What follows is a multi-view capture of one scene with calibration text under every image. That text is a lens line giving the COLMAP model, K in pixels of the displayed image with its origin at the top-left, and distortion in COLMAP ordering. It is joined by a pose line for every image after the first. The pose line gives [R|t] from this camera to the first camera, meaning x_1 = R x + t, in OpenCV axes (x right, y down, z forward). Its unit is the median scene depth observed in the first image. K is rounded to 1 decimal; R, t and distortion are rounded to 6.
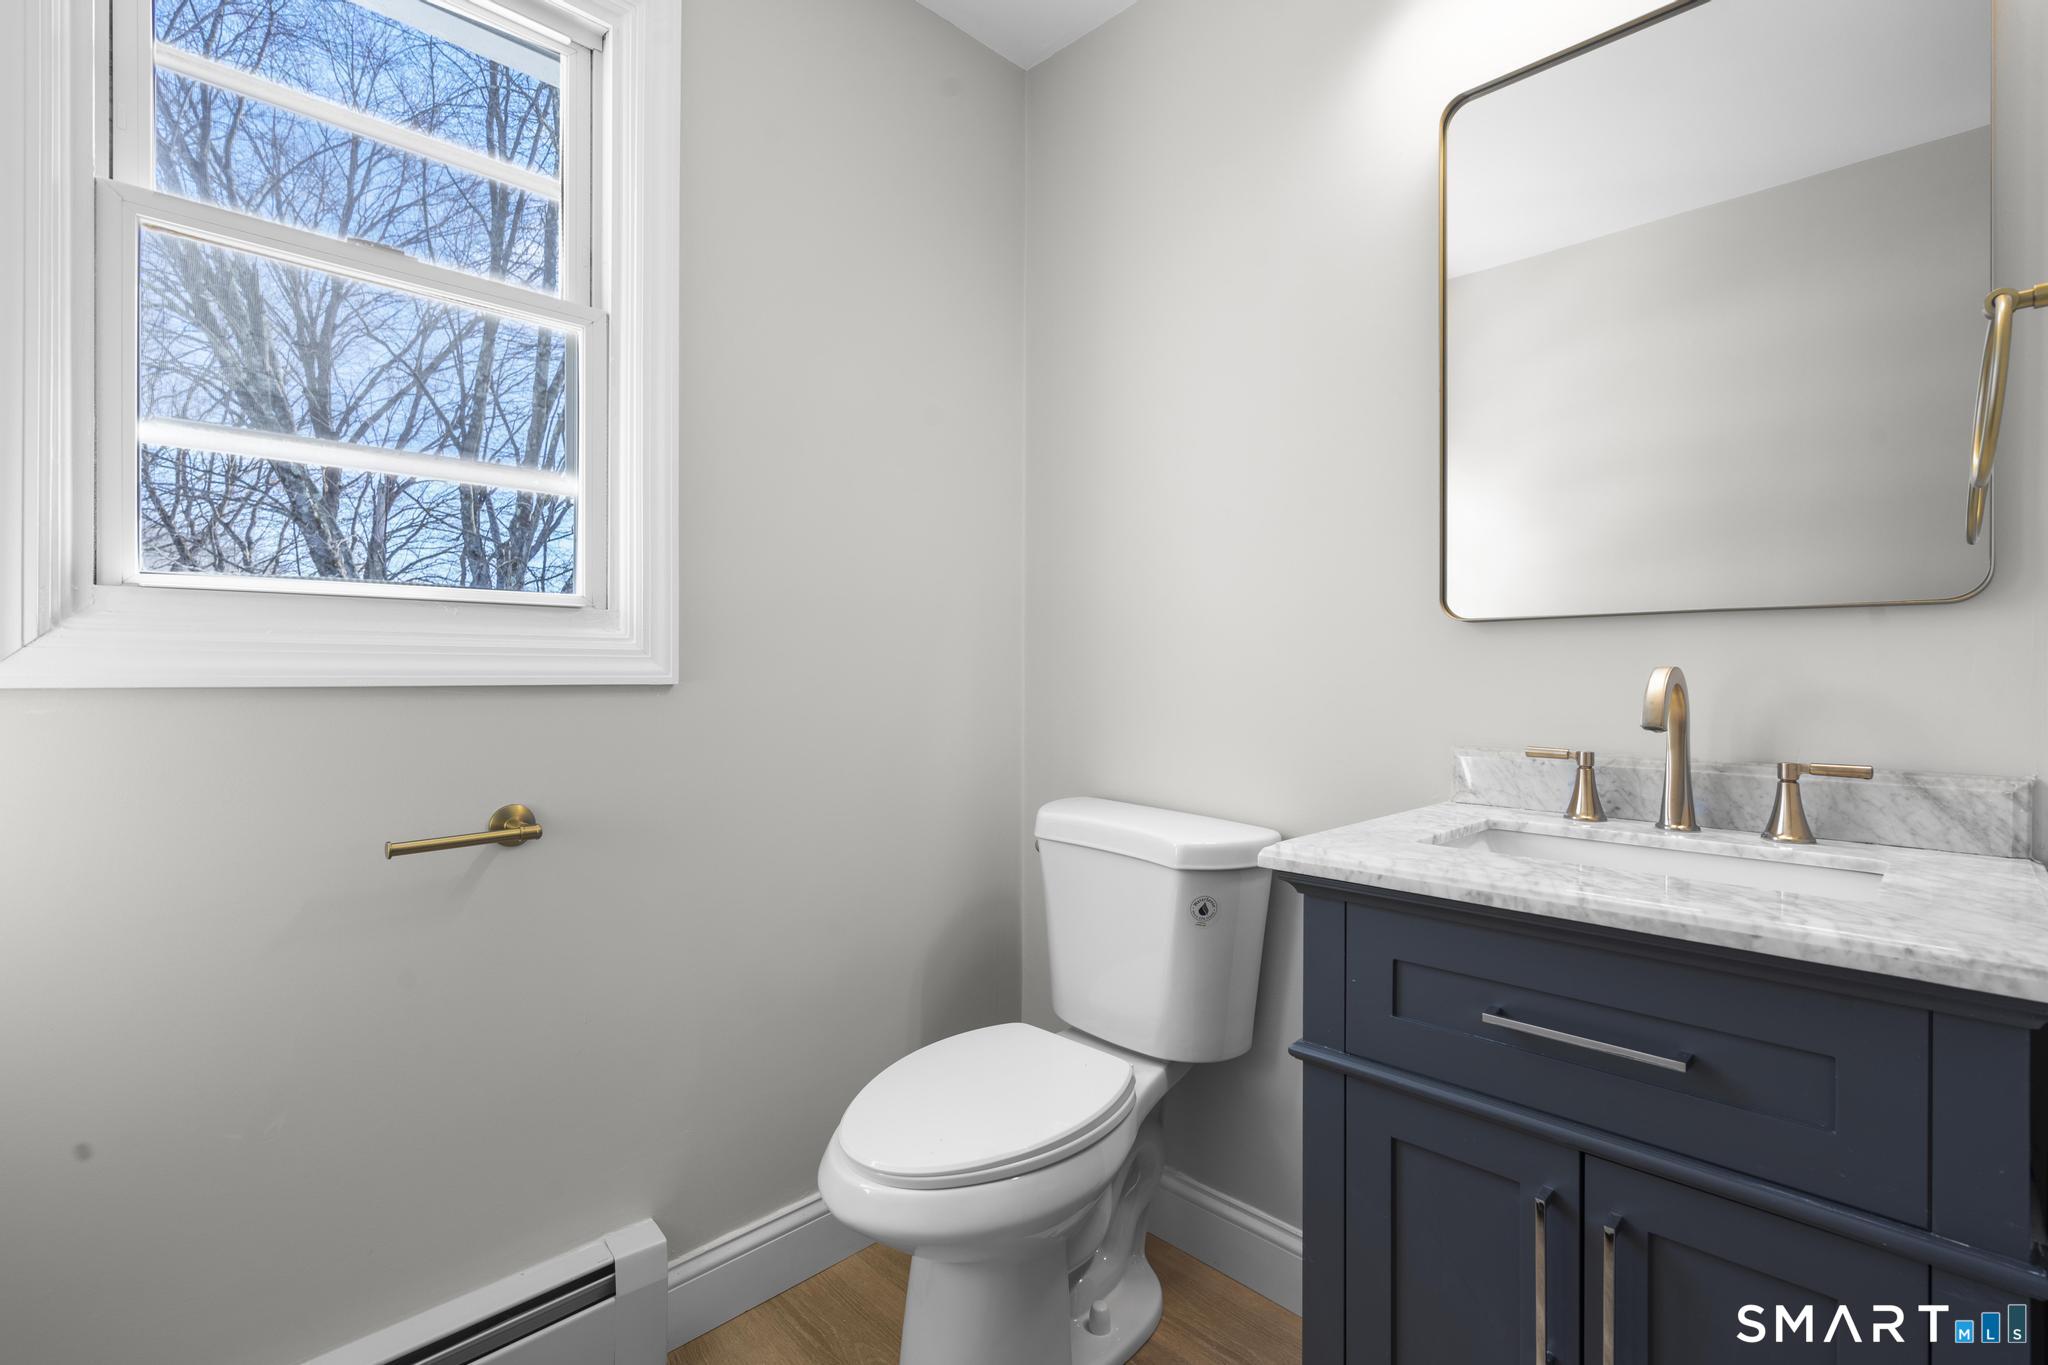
lens RADIAL K [[922.2, 0, 1022.7], [0, 922.2, 678.3], [0, 0, 1]] dist [-0.005044, 0.001599]
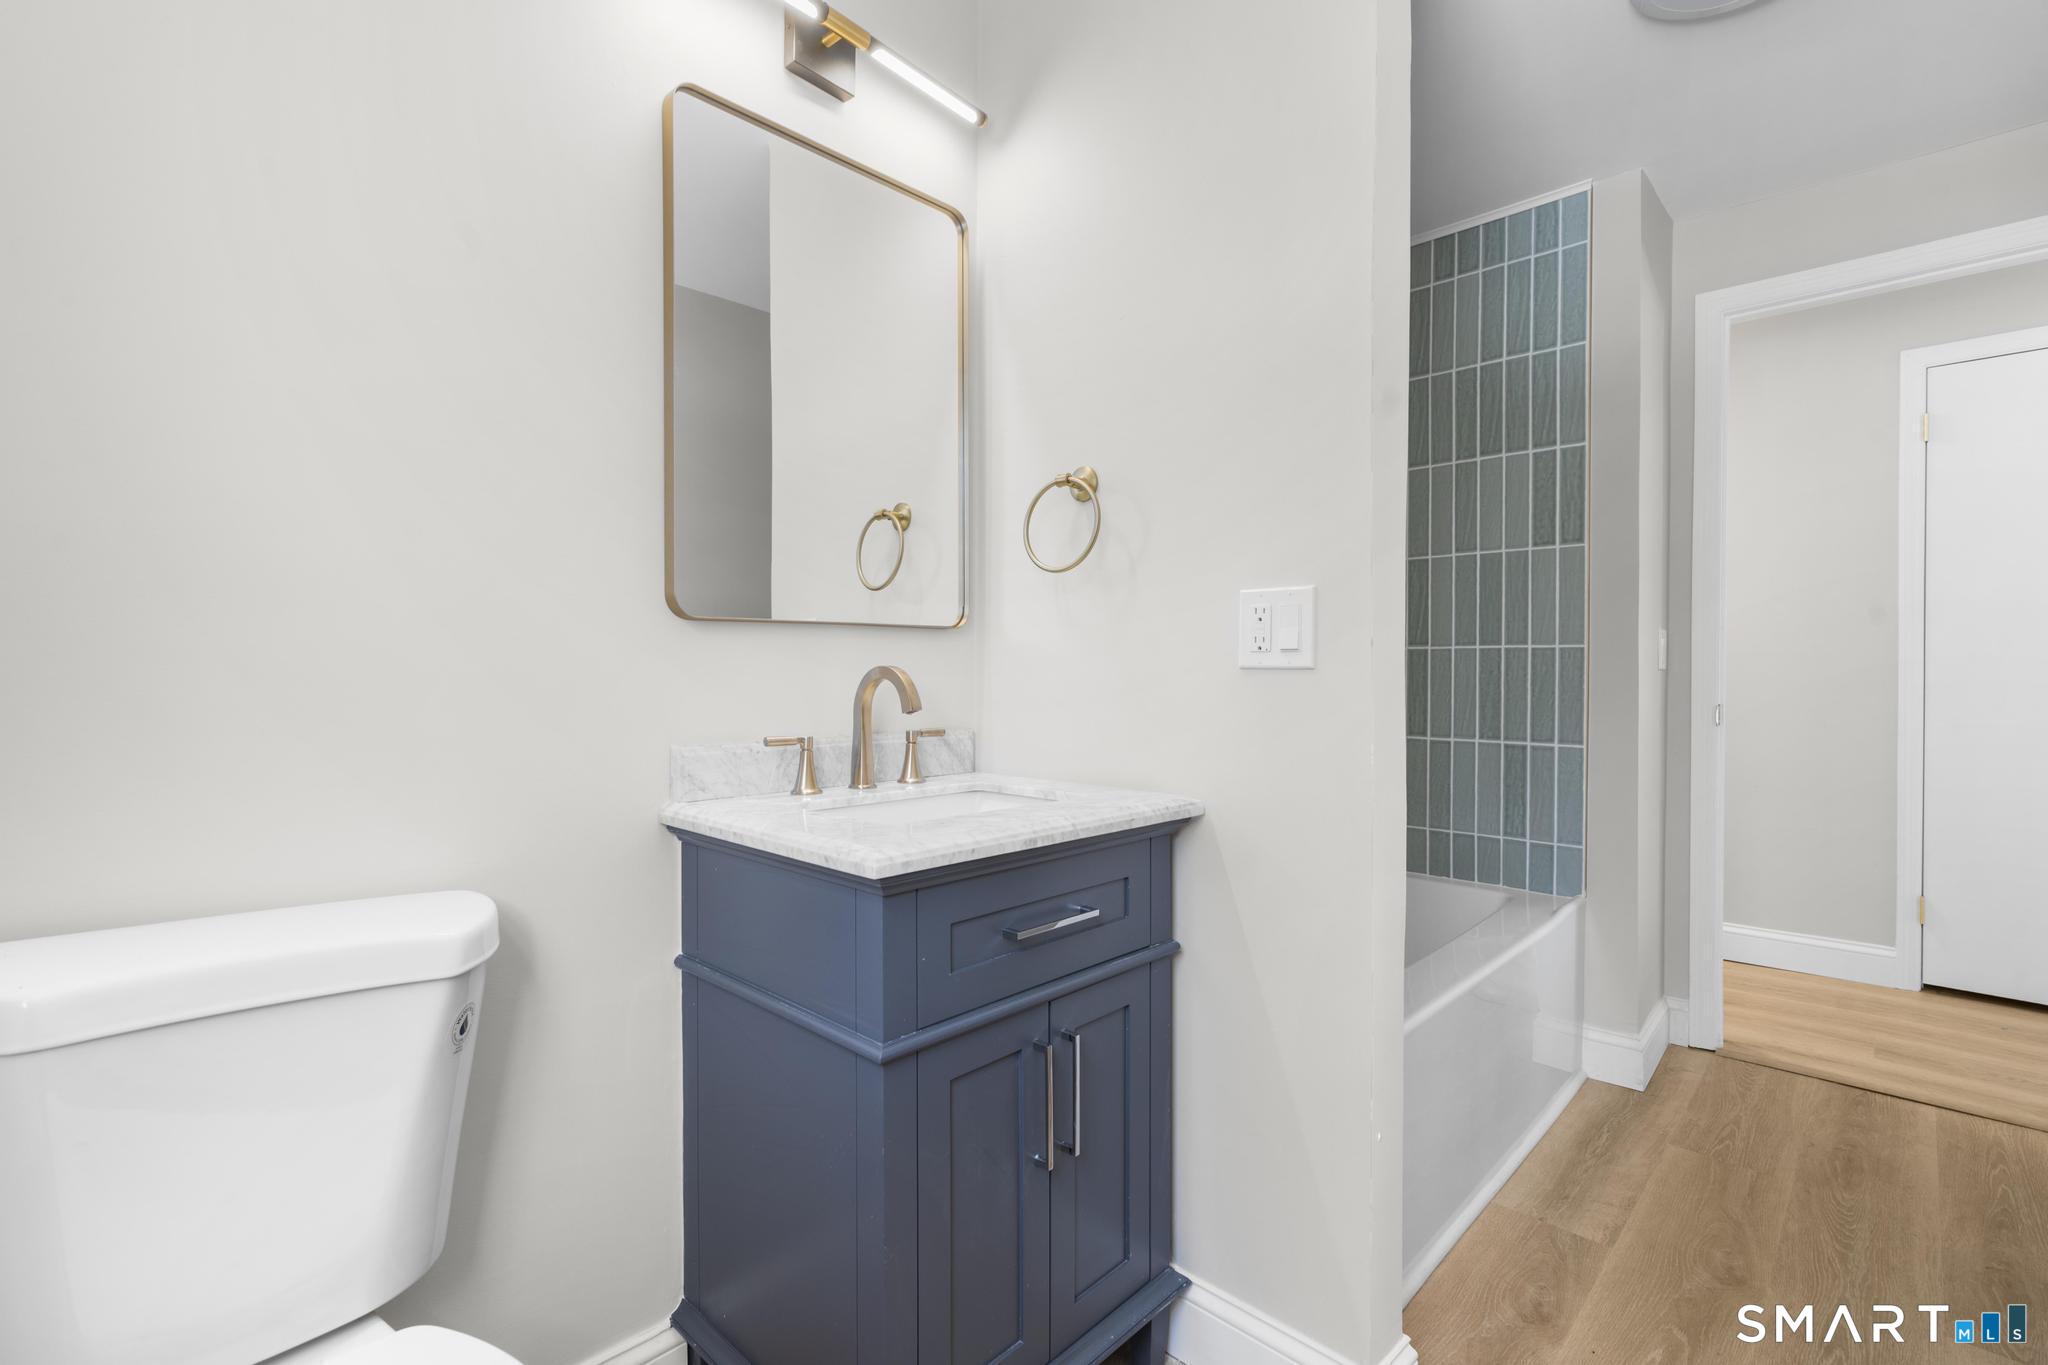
lens RADIAL K [[922.2, 0, 1024.3], [0, 922.2, 676.4], [0, 0, 1]] dist [-0.005044, 0.001599]
pose [[-0.006901, -0.011655, 0.999908, -0.651187], [0.006031, 0.999913, 0.011697, -0.011245], [-0.999958, 0.006111, -0.006831, 0.819260]]
